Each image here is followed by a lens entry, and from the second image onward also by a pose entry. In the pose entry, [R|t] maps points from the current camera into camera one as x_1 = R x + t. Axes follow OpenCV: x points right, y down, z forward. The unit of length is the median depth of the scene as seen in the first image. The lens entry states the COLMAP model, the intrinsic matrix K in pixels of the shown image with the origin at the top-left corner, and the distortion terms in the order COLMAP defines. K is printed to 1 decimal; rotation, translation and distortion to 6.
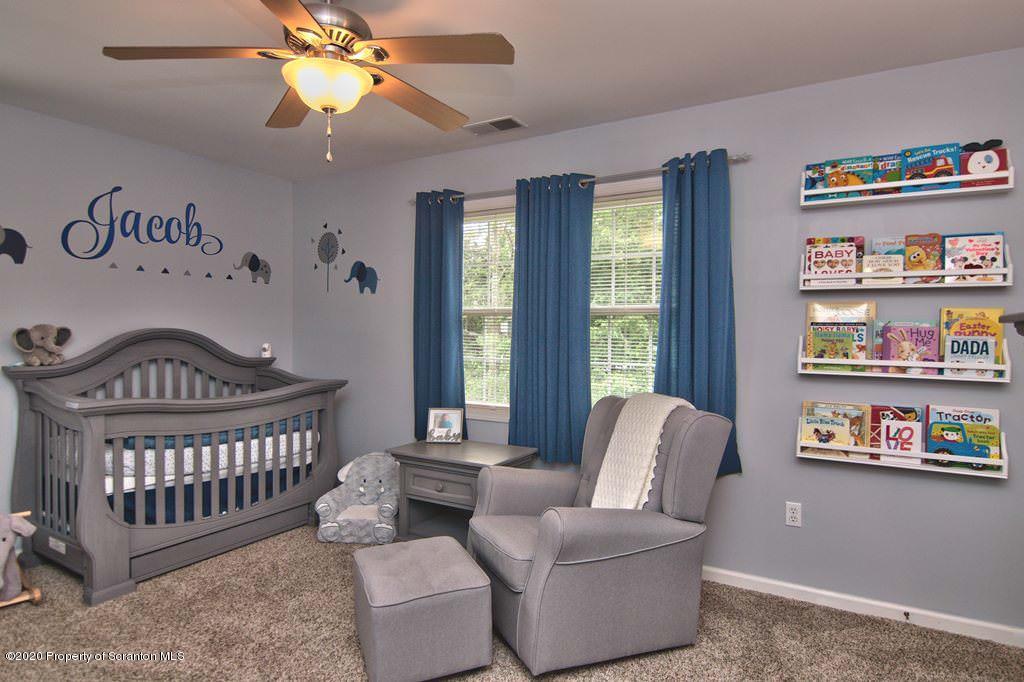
lens RADIAL K [[549.5, 0, 512.0], [0, 549.5, 341.0], [0, 0, 1]] dist [-0.000247, -0.019117]
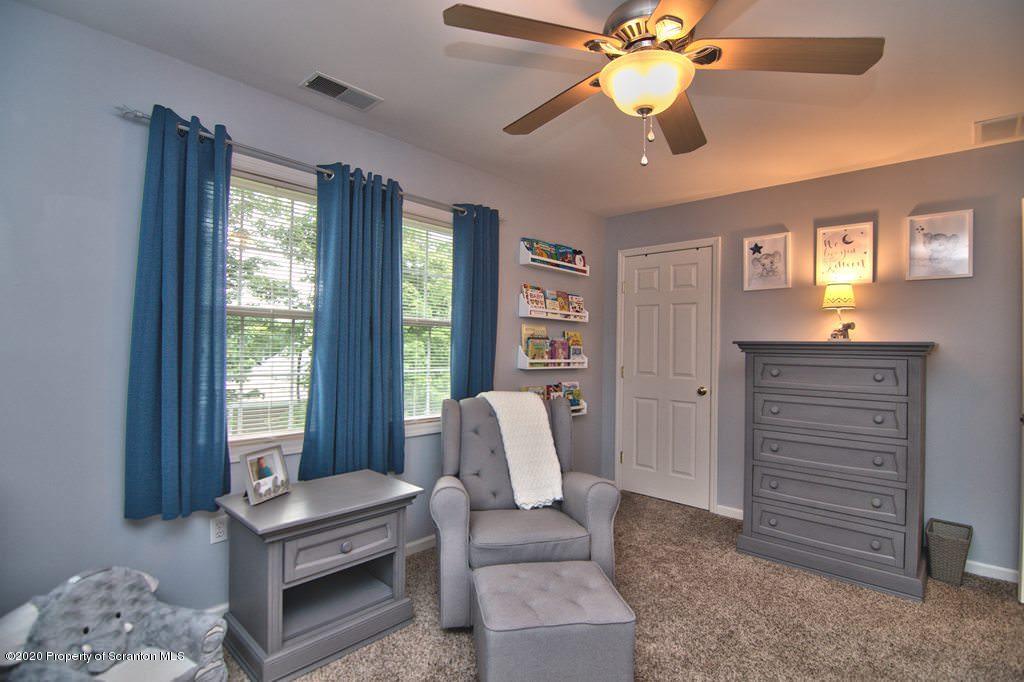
lens RADIAL K [[490.9, 0, 512.0], [0, 490.9, 341.0], [0, 0, 1]] dist [-0.003166, -0.012544]
pose [[0.220649, 0.007159, 0.975327, -0.920996], [-0.000291, 0.999973, -0.007274, -0.013280], [-0.975353, 0.001321, 0.220645, 0.785666]]
